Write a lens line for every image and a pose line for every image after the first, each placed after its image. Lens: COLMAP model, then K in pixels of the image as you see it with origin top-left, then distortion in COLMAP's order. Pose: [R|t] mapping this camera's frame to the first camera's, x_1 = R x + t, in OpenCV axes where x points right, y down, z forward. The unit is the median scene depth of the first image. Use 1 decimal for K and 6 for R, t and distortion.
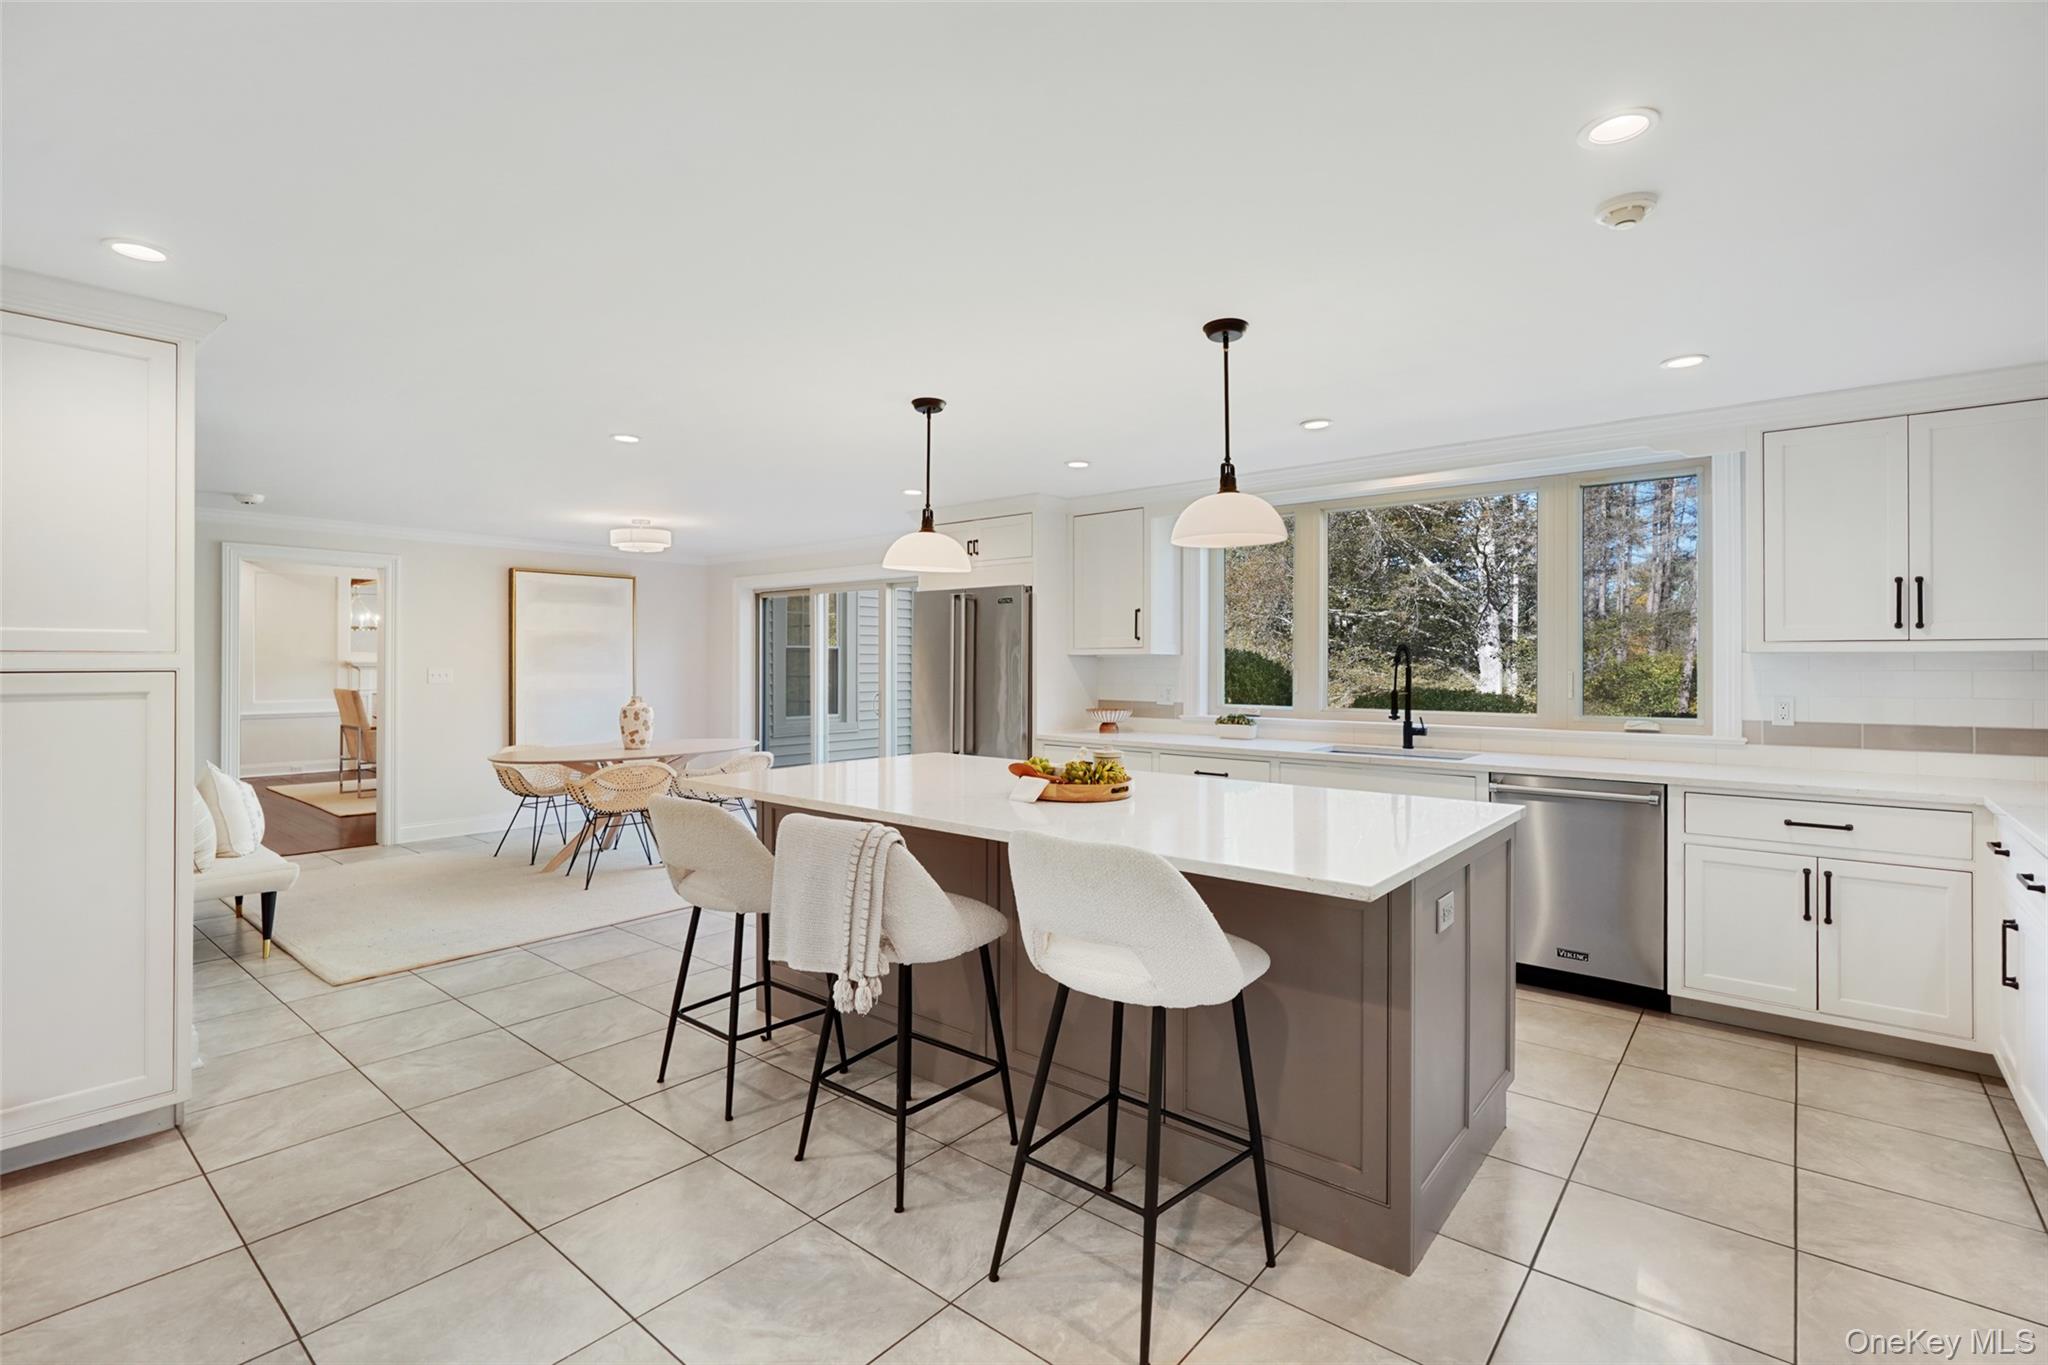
lens RADIAL K [[938.3, 0, 1023.4], [0, 938.3, 669.2], [0, 0, 1]] dist [-0.001408, -0.000128]
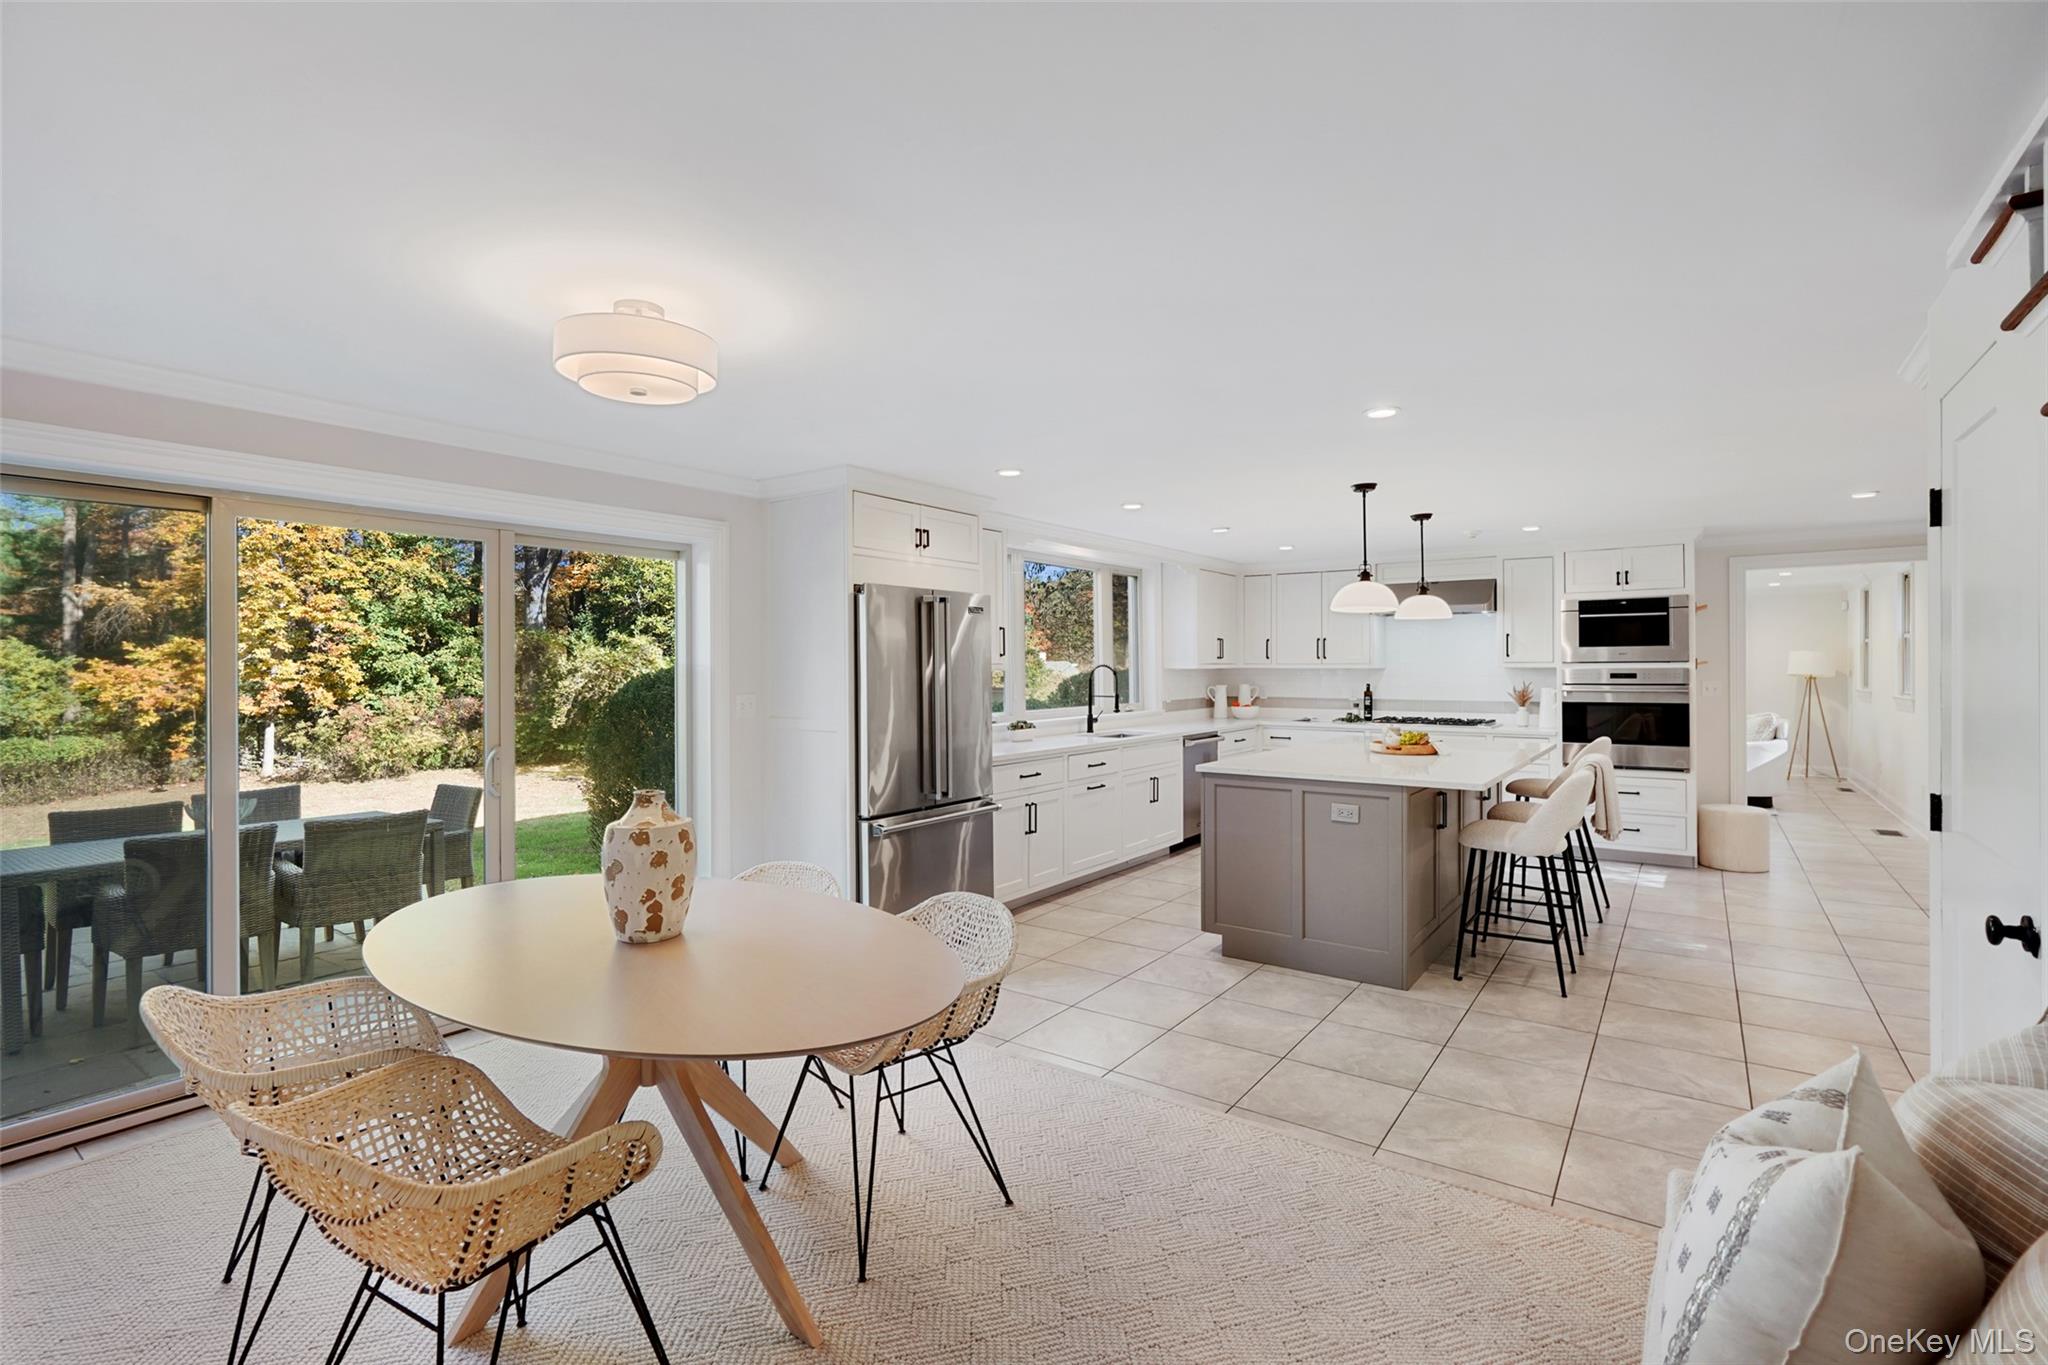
lens RADIAL K [[938.3, 0, 1024.0], [0, 938.3, 671.1], [0, 0, 1]] dist [-0.001408, -0.000128]
pose [[-0.075395, -0.006416, 0.997133, -1.333972], [0.009819, 0.999926, 0.007177, -0.031099], [-0.997105, 0.010332, -0.075327, 1.501480]]
